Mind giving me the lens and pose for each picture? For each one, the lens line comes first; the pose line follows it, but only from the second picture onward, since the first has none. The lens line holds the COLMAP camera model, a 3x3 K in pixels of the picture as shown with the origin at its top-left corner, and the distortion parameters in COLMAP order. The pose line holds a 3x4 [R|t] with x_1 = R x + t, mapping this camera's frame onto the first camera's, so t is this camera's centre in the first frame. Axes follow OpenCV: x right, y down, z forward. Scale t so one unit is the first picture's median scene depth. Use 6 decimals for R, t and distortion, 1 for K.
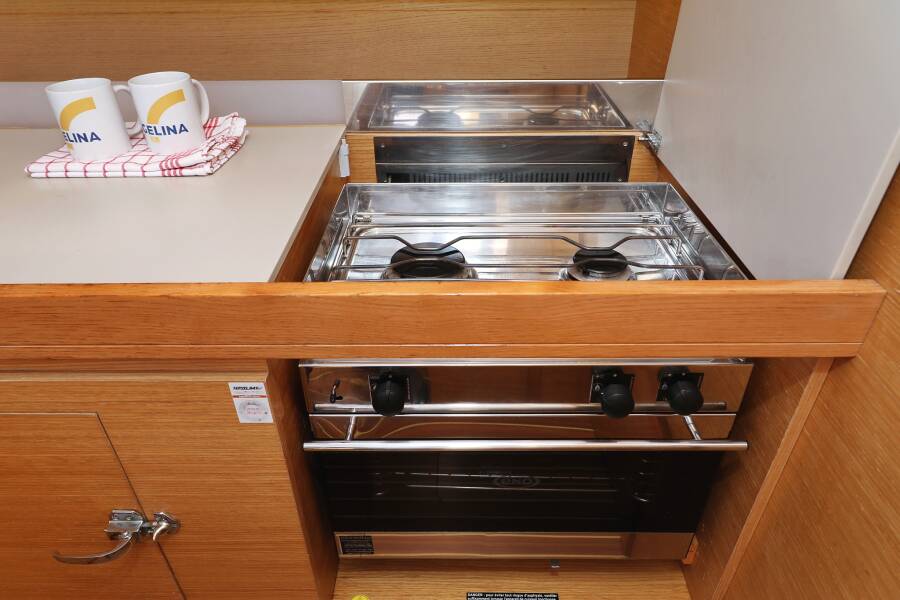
lens RADIAL K [[596.4, 0, 446.2], [0, 596.4, 307.0], [0, 0, 1]] dist [-0.009797, 0.001116]
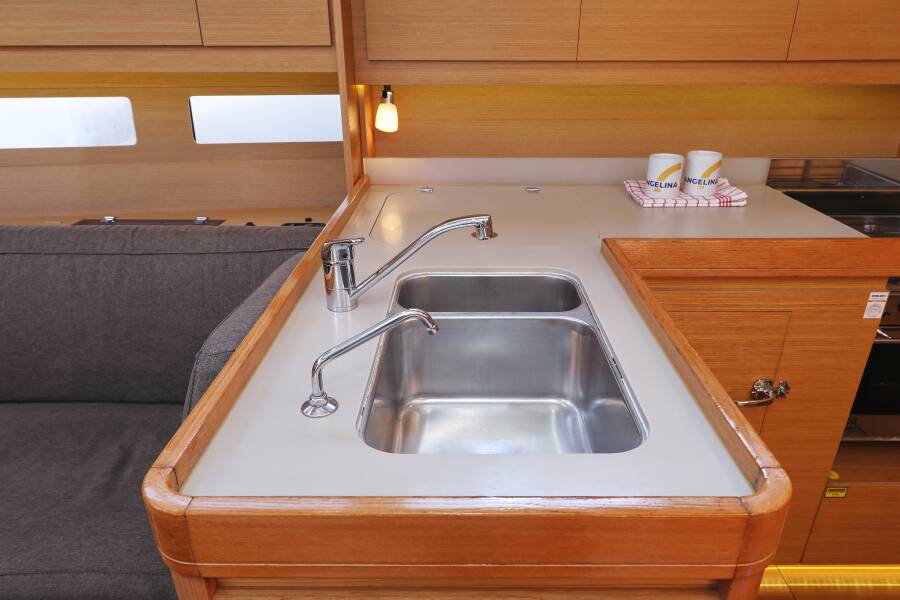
lens RADIAL K [[596.4, 0, 468.4], [0, 596.4, 309.0], [0, 0, 1]] dist [-0.009797, 0.001116]
pose [[0.999868, 0.006145, 0.015049, -1.232763], [-0.003588, 0.986390, -0.164382, 0.362686], [-0.015854, 0.164306, 0.986282, -0.648683]]
